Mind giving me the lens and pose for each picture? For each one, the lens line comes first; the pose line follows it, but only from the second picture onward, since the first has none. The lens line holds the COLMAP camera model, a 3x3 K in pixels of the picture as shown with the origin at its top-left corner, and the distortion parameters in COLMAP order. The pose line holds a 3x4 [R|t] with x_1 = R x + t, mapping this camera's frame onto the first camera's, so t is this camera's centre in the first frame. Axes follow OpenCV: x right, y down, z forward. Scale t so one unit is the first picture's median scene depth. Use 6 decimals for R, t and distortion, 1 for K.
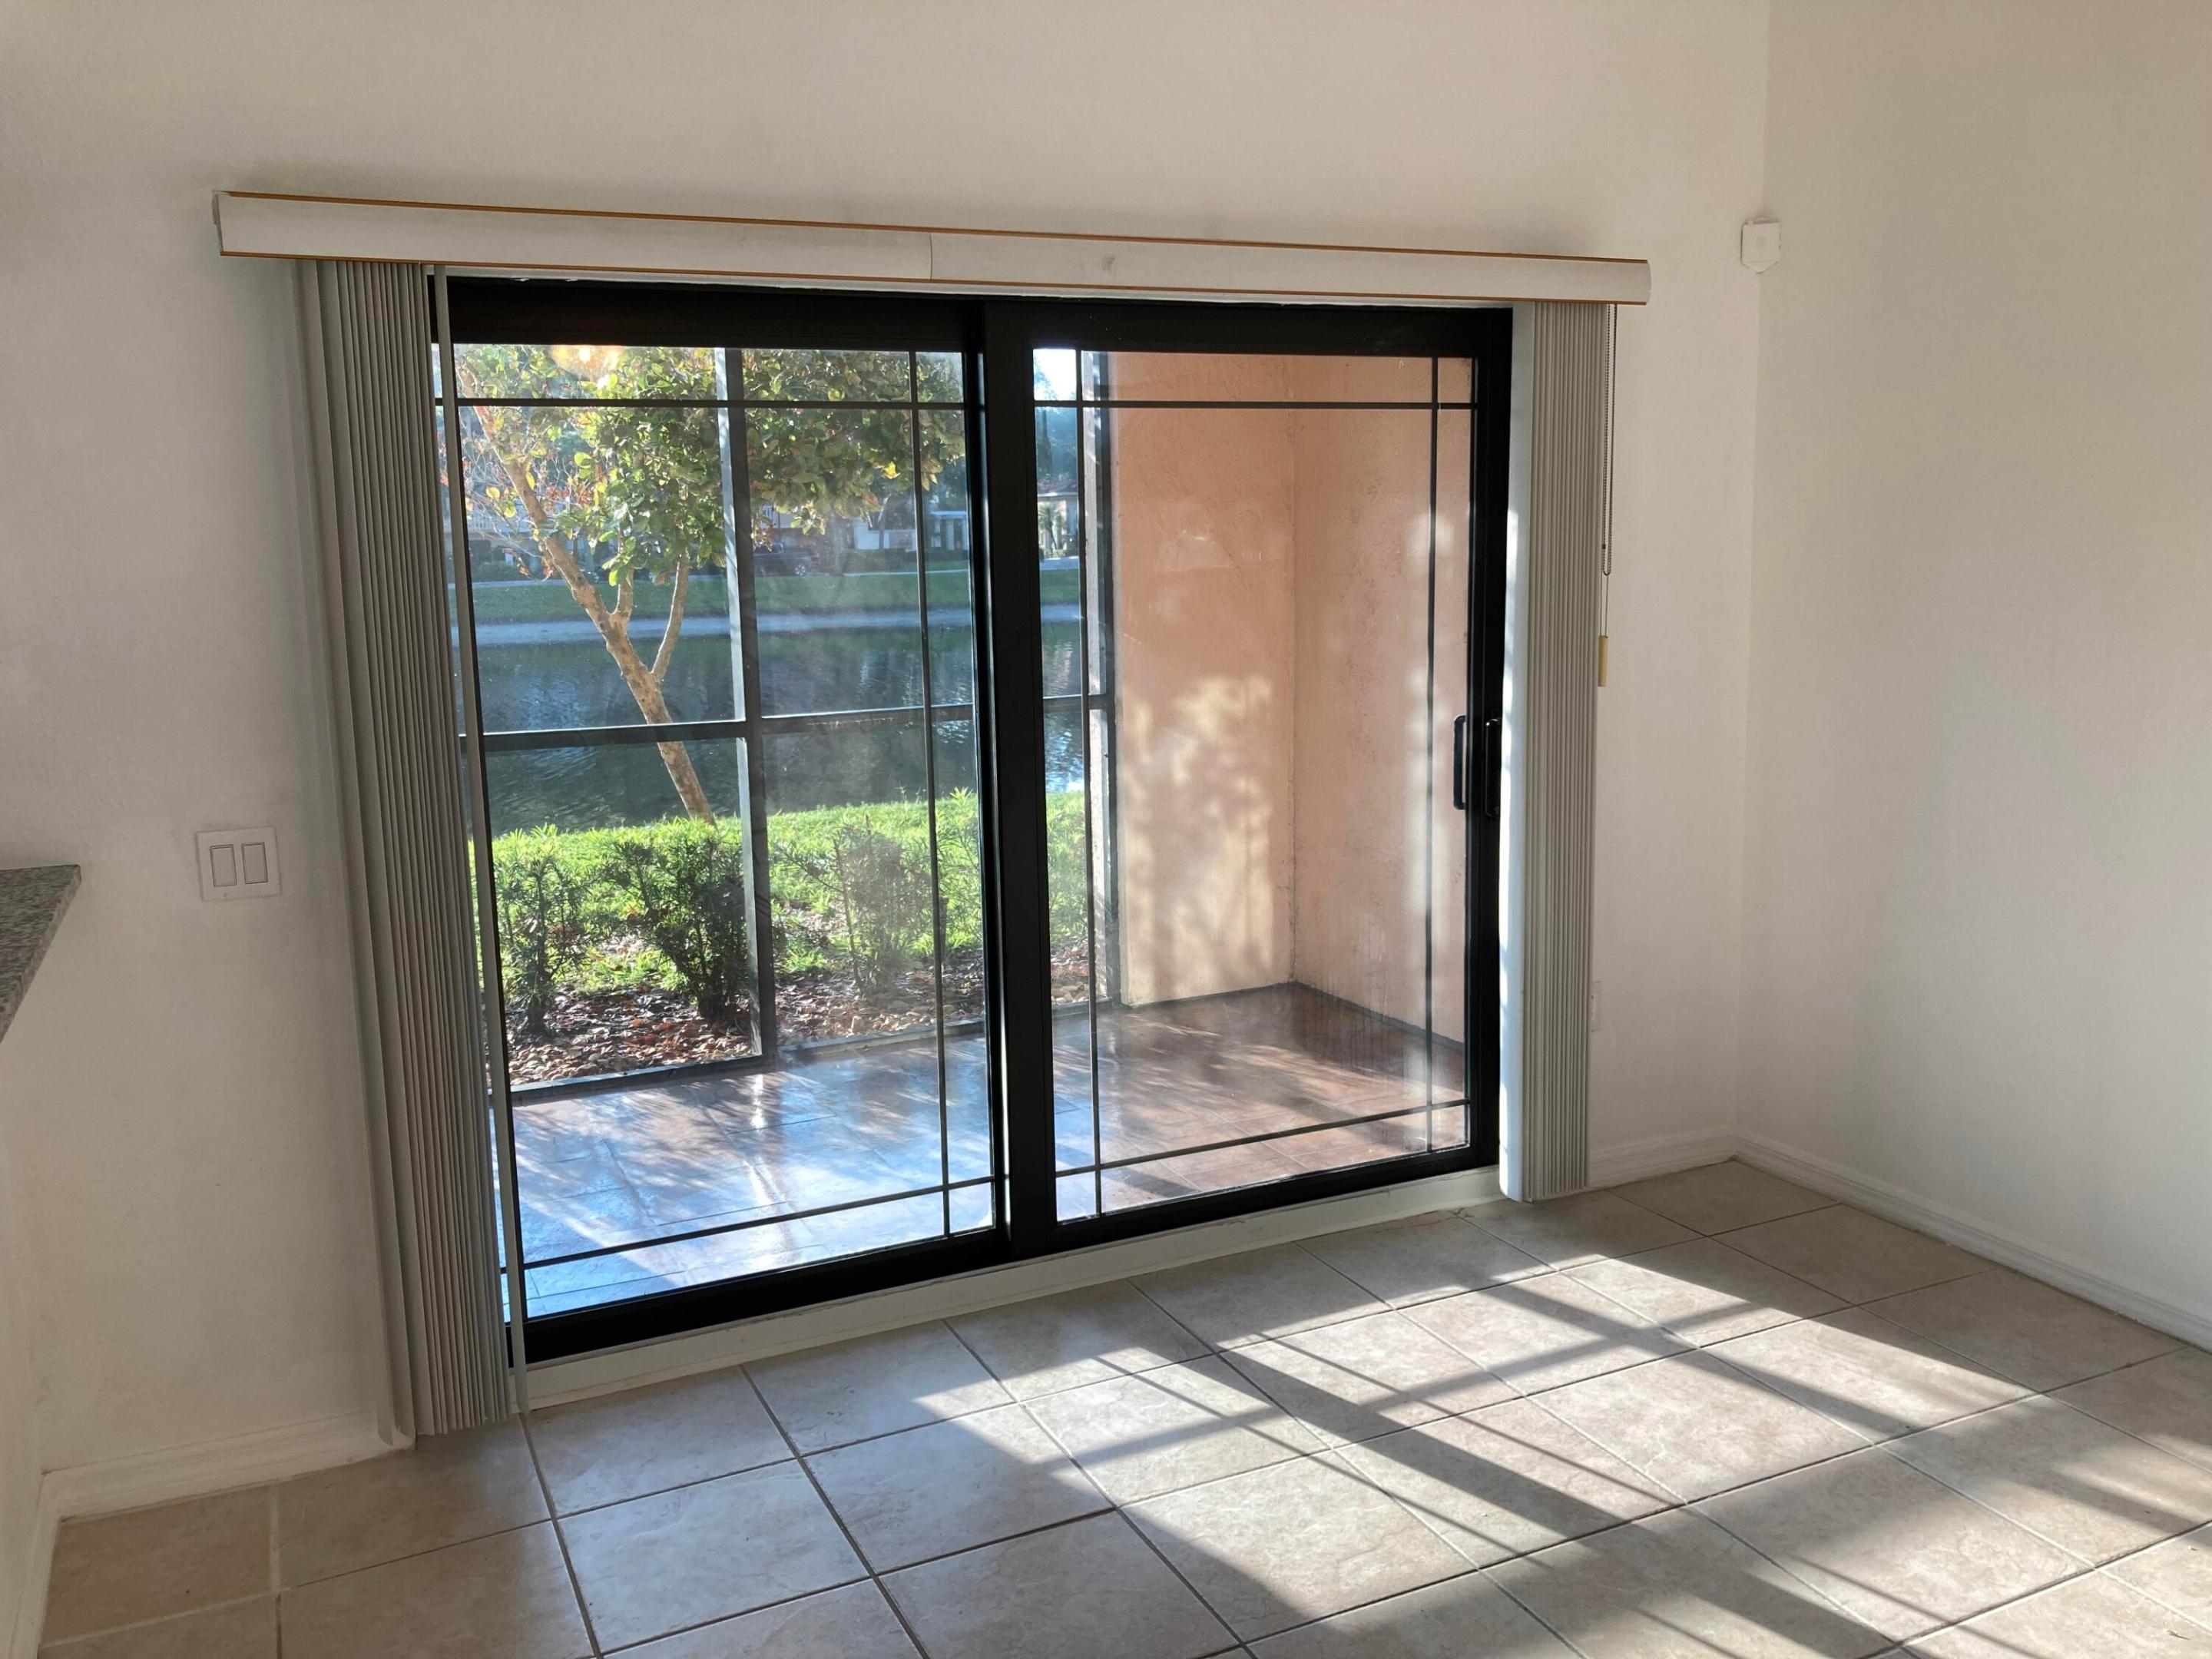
lens RADIAL K [[1818.0, 0, 1118.6], [0, 1818.0, 824.1], [0, 0, 1]] dist [0.007254, -0.017128]
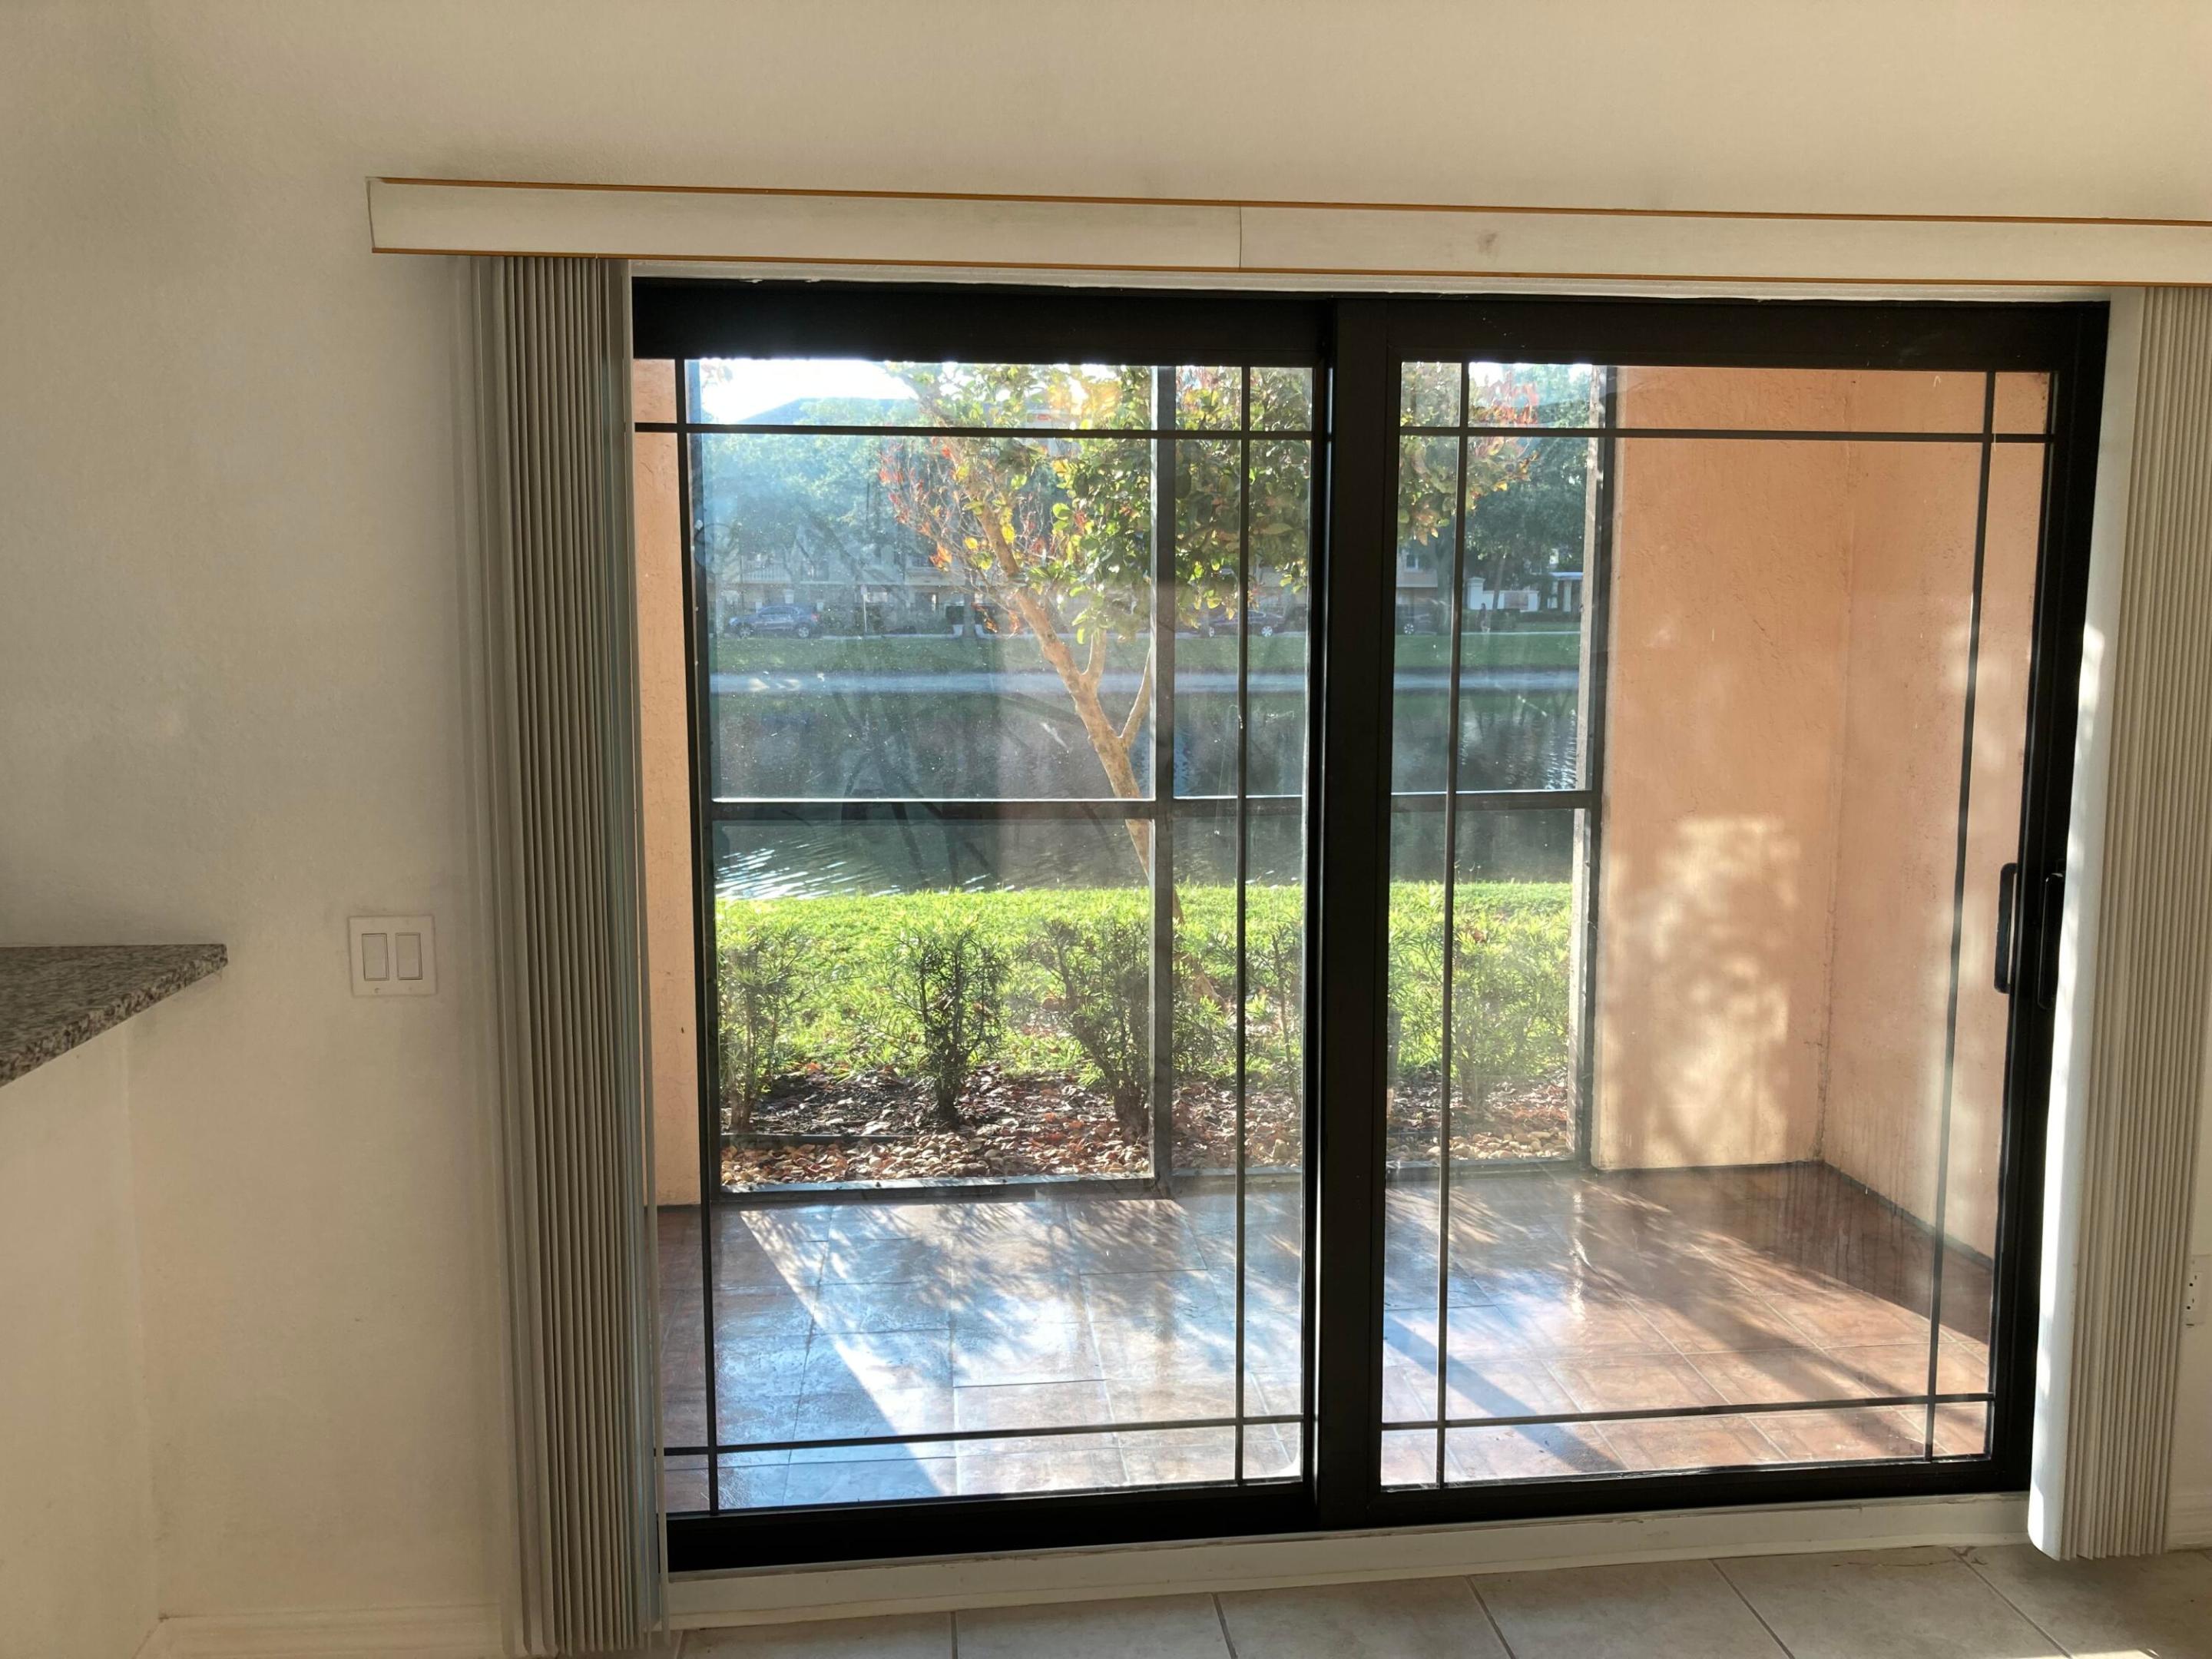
lens RADIAL K [[1845.3, 0, 1109.5], [0, 1845.3, 815.8], [0, 0, 1]] dist [-0.001712, -0.005223]
pose [[0.947150, 0.061548, -0.314832, 0.078295], [-0.073693, 0.996921, -0.026808, -0.032470], [0.312212, 0.048592, 0.948769, 0.190003]]
